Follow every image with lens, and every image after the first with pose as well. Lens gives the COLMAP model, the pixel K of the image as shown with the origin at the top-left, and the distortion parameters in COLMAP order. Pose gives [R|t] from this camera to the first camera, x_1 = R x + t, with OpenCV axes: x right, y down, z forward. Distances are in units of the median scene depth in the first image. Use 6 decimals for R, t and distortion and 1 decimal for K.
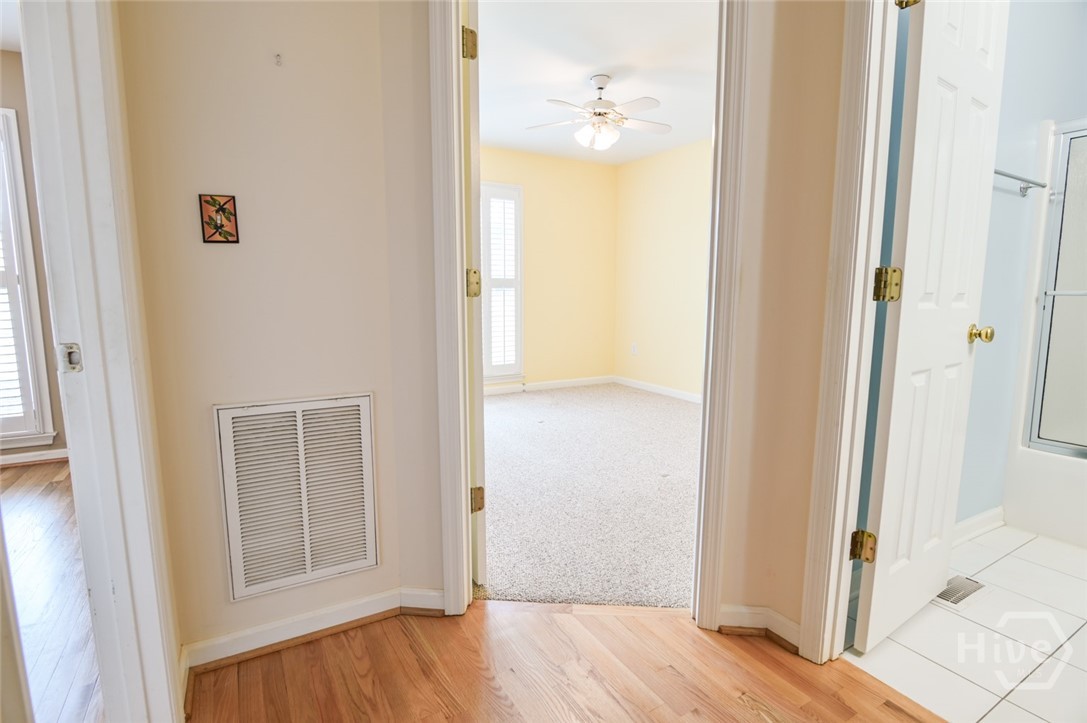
lens RADIAL K [[535.8, 0, 544.9], [0, 535.8, 359.5], [0, 0, 1]] dist [-0.008897, -0.001388]
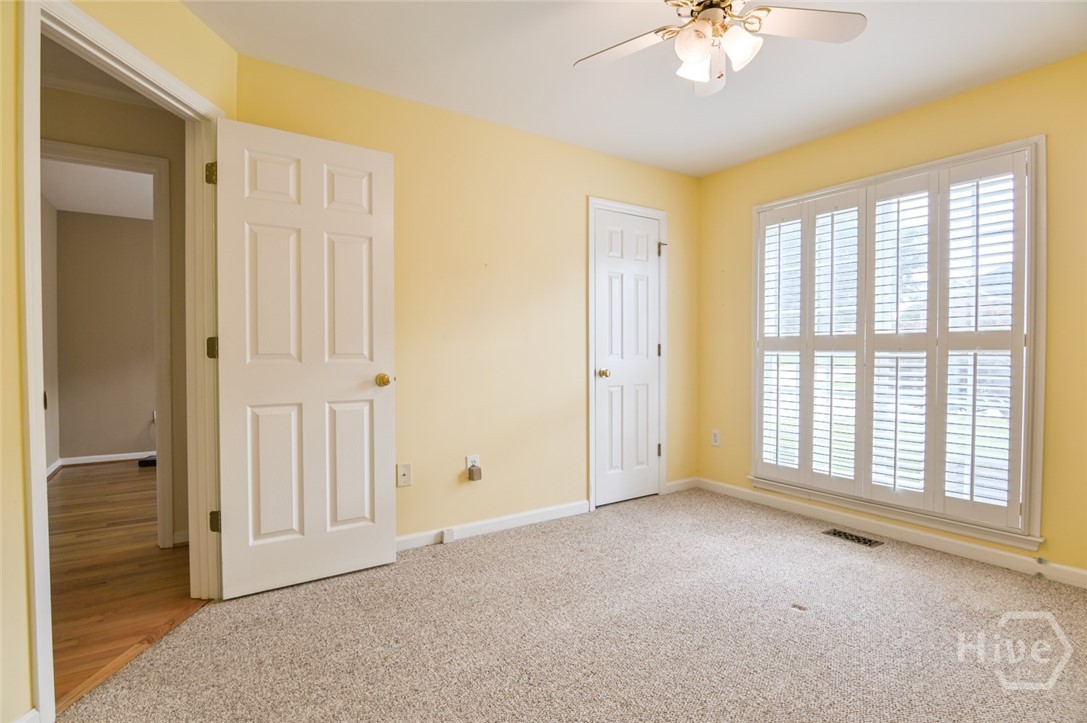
lens RADIAL K [[544.2, 0, 540.8], [0, 544.2, 360.0], [0, 0, 1]] dist [-0.013522, -0.000668]
pose [[0.057978, 0.014962, -0.998206, 0.406456], [-0.133490, 0.991025, 0.007101, -0.072697], [0.989353, 0.132839, 0.059455, 0.560935]]
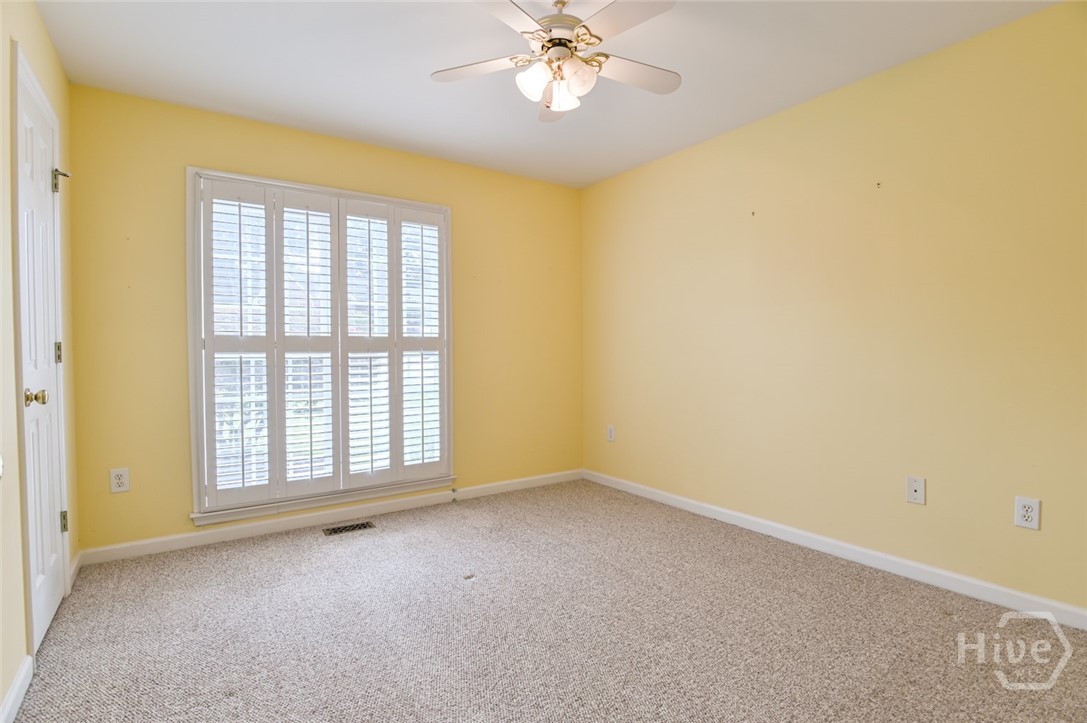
lens RADIAL K [[532.1, 0, 543.5], [0, 532.1, 361.5], [0, 0, 1]] dist [-0.019081, -0.000982]
pose [[0.997096, -0.009652, 0.075541, 0.026036], [0.018241, 0.993331, -0.113845, -0.040067], [-0.073939, 0.114892, 0.990622, 0.317597]]
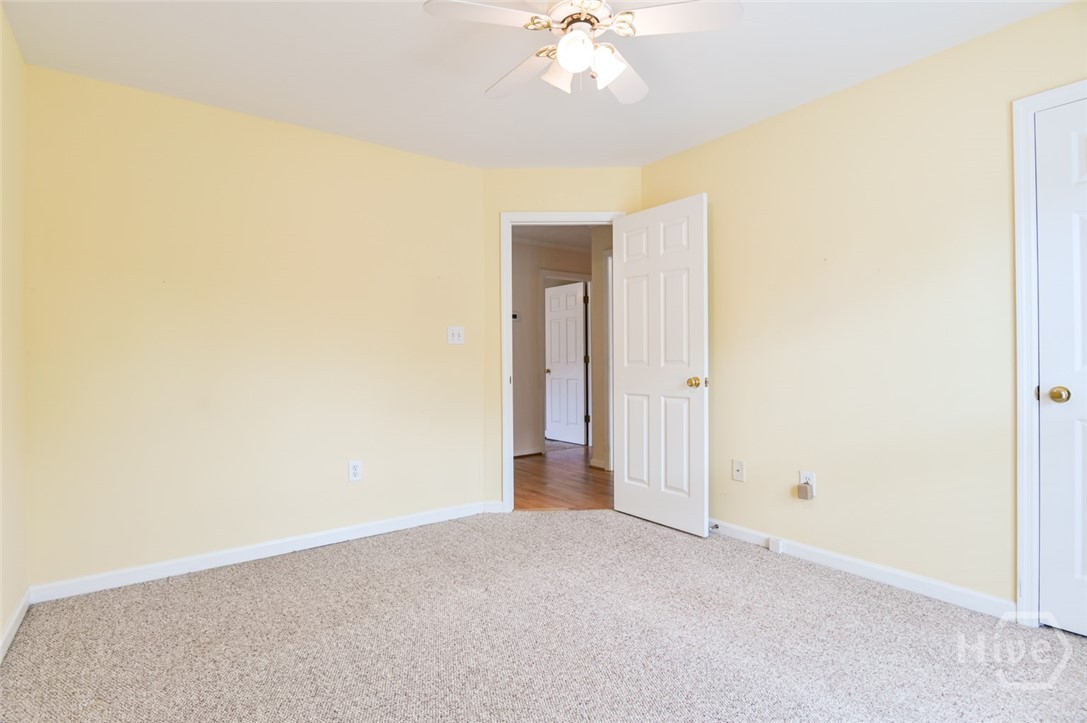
lens RADIAL K [[535.8, 0, 544.9], [0, 535.8, 359.5], [0, 0, 1]] dist [-0.008897, -0.001388]
pose [[-0.995638, 0.000786, -0.093296, 0.125528], [-0.011284, 0.991609, 0.128776, -0.131260], [0.092614, 0.129268, -0.987275, 1.018130]]
